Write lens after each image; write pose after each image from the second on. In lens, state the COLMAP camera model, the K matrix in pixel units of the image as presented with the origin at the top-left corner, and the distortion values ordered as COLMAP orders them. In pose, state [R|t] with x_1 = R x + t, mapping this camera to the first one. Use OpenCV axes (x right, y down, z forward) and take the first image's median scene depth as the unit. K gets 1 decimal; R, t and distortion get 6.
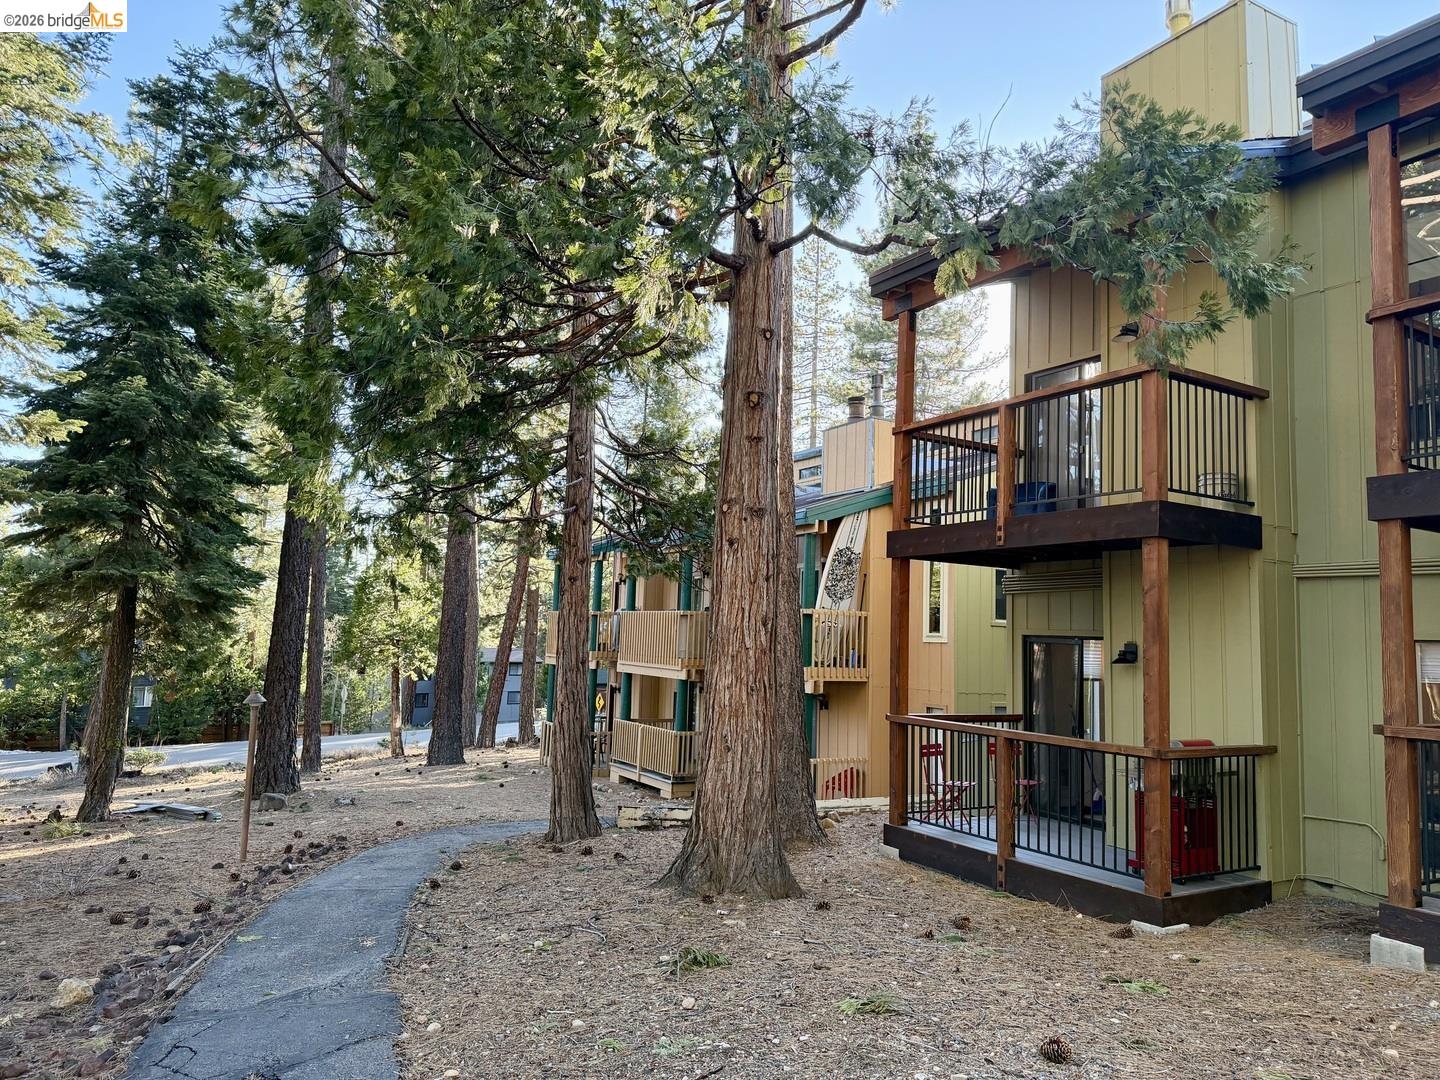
lens RADIAL K [[1083.9, 0, 758.8], [0, 1083.9, 514.8], [0, 0, 1]] dist [0.112172, -0.161345]
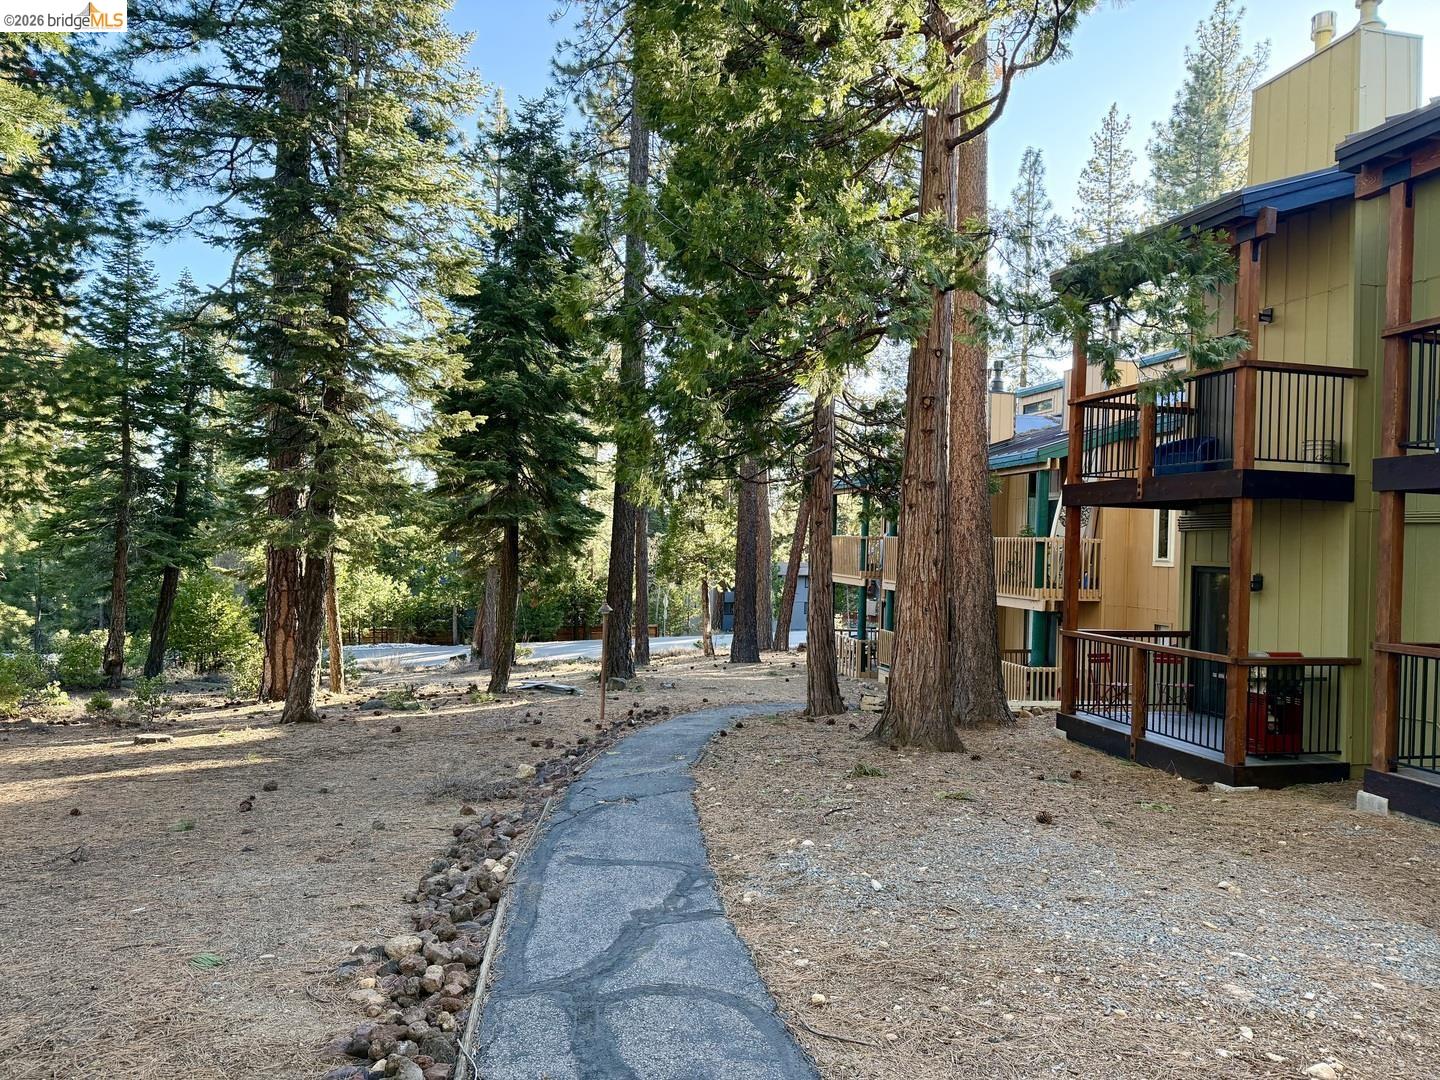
lens RADIAL K [[1083.9, 0, 758.8], [0, 1083.9, 514.8], [0, 0, 1]] dist [0.112172, -0.161345]
pose [[0.963242, -0.010405, -0.268433, 0.111838], [0.031822, 0.996634, 0.075556, -0.052652], [0.266743, -0.081321, 0.960331, -0.281806]]
